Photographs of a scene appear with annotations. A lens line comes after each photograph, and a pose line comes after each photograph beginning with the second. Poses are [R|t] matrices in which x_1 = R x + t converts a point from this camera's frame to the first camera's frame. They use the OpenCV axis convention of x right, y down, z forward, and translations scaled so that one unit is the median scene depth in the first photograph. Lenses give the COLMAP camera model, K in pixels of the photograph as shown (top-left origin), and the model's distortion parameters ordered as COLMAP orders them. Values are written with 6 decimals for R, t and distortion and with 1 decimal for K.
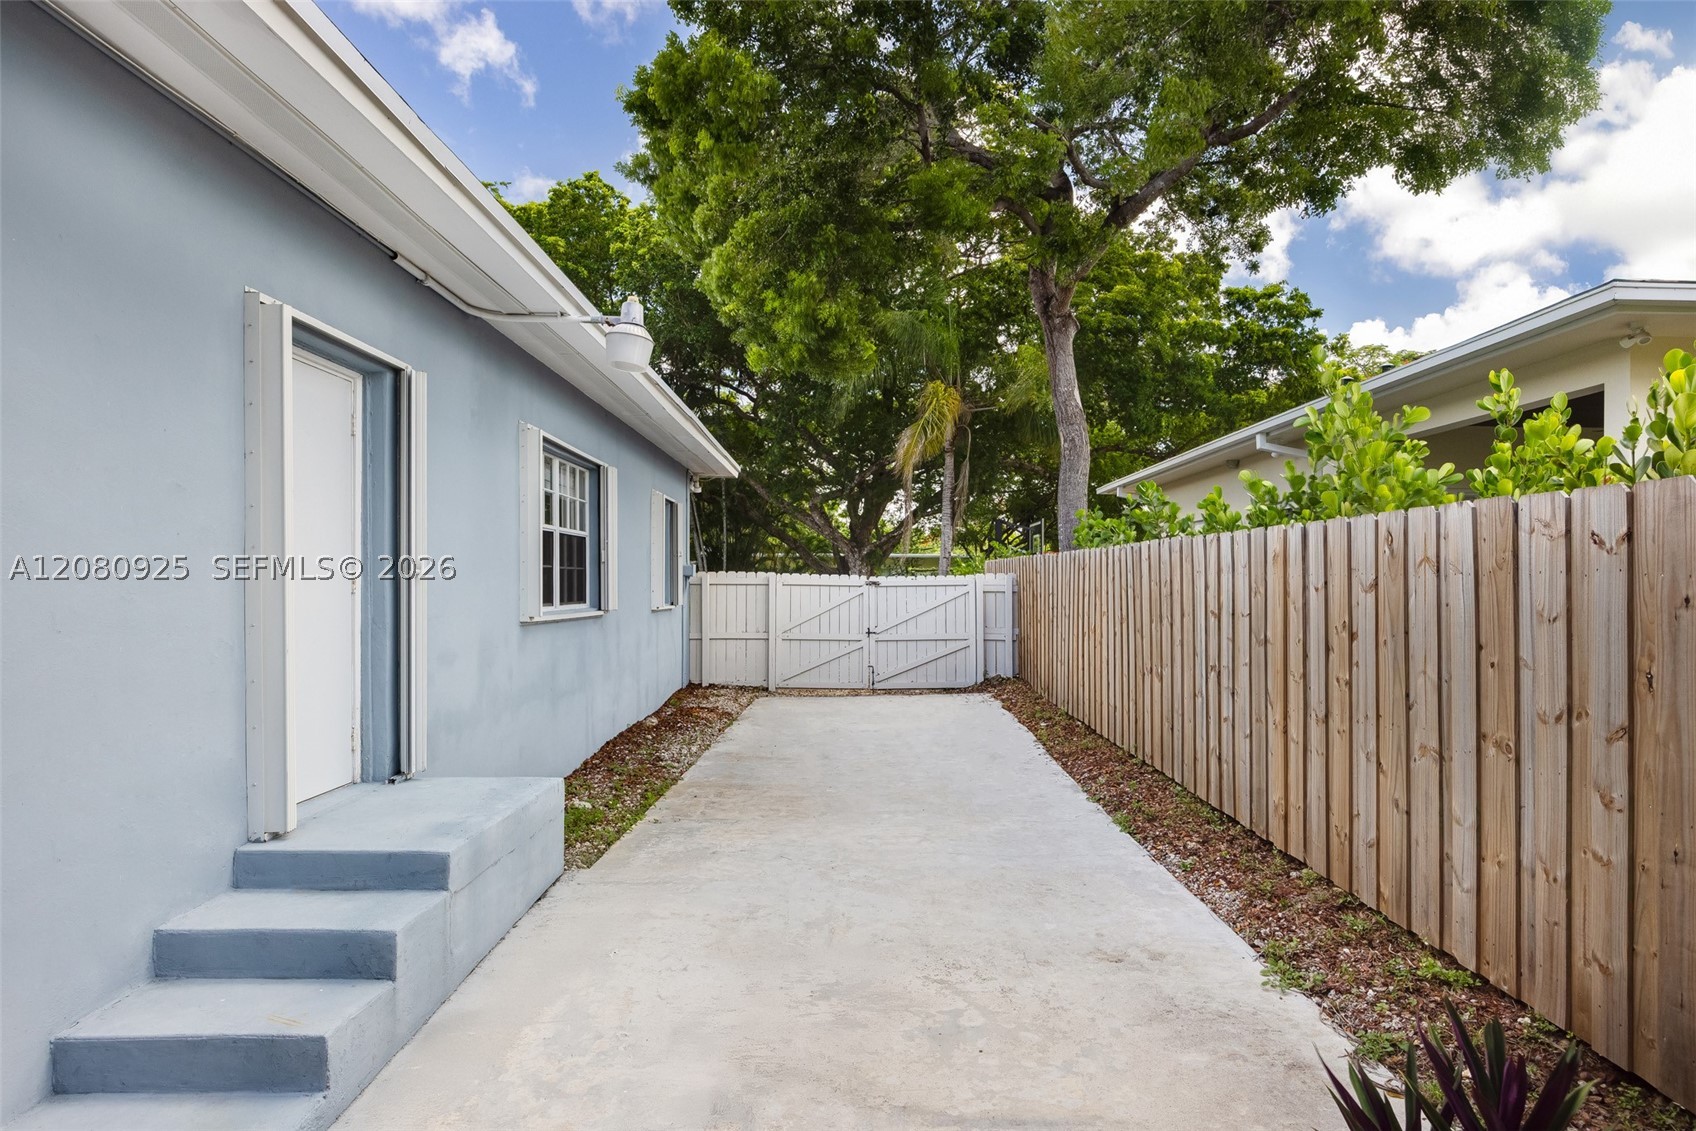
lens RADIAL K [[934.0, 0, 848.0], [0, 934.0, 565.5], [0, 0, 1]] dist [0.004943, 0.002106]
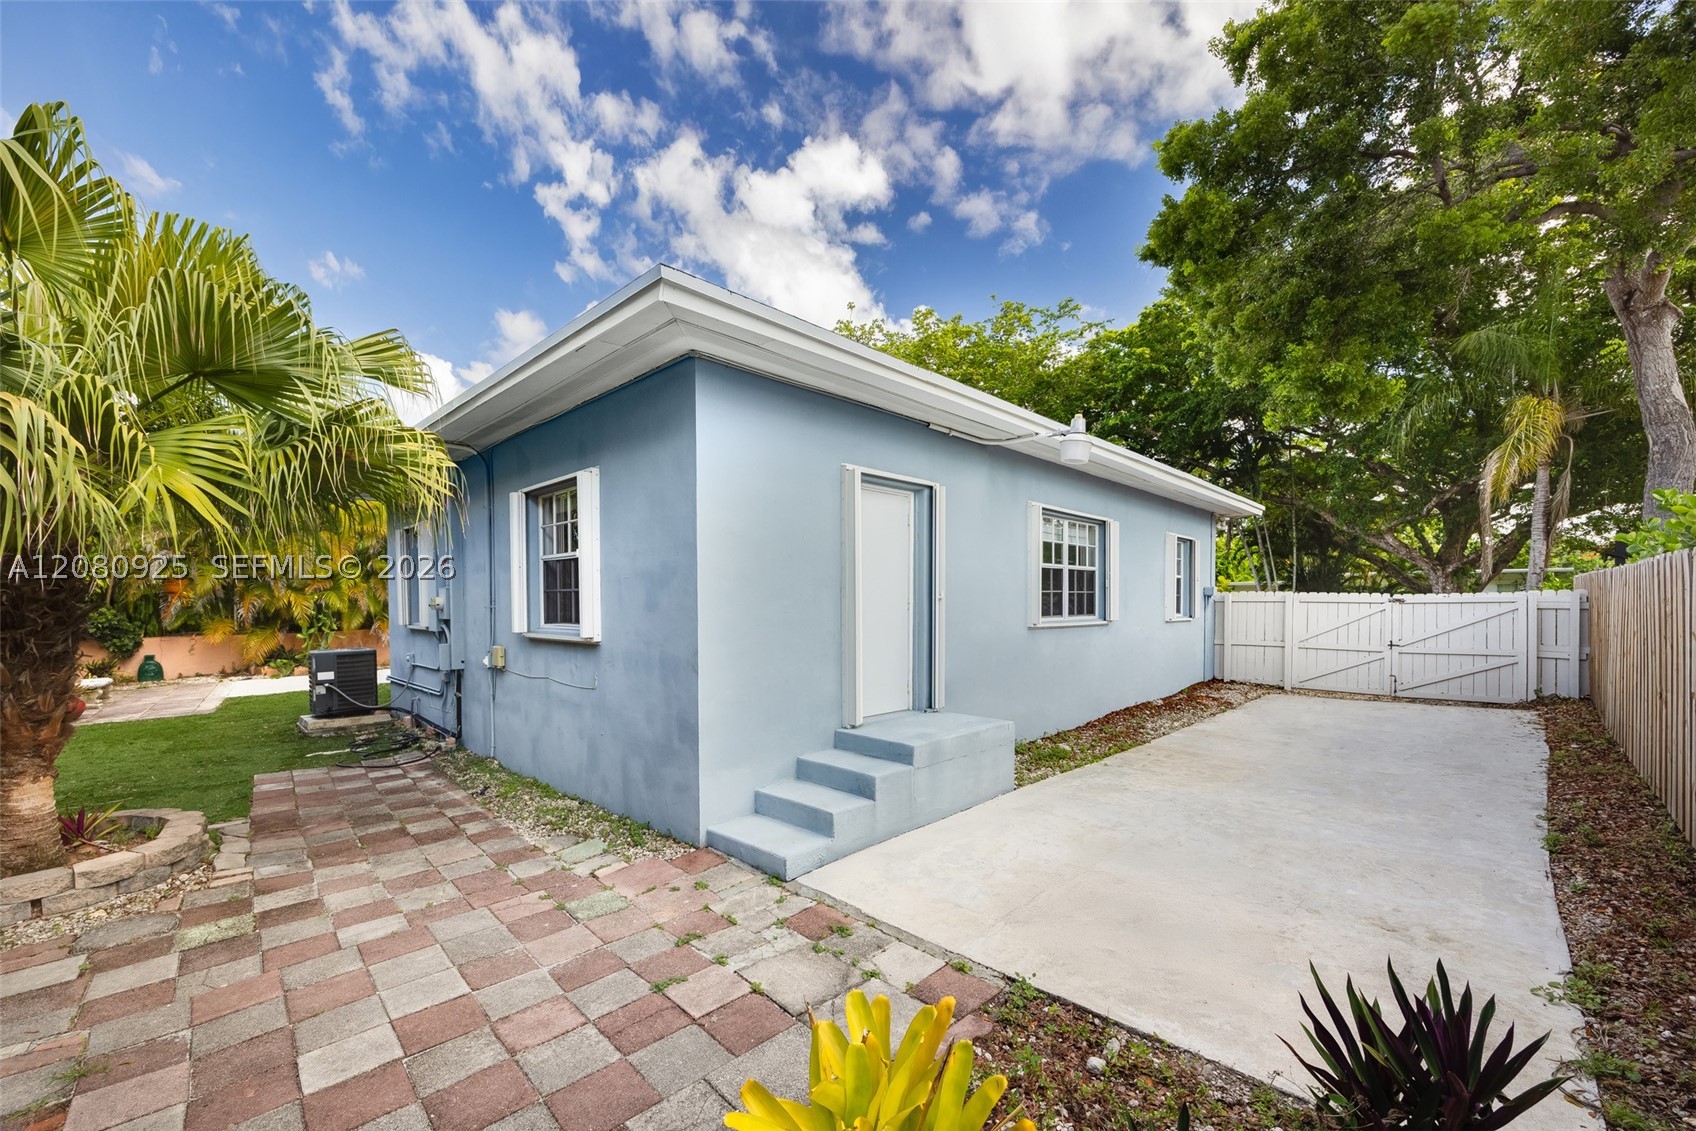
lens RADIAL K [[684.3, 0, 857.8], [0, 684.3, 581.6], [0, 0, 1]] dist [0.002812, -0.000007]
pose [[0.719573, -0.021994, -0.694069, 0.153349], [0.017327, 0.999756, -0.013718, -0.003733], [0.694201, -0.002155, 0.719778, -0.027090]]
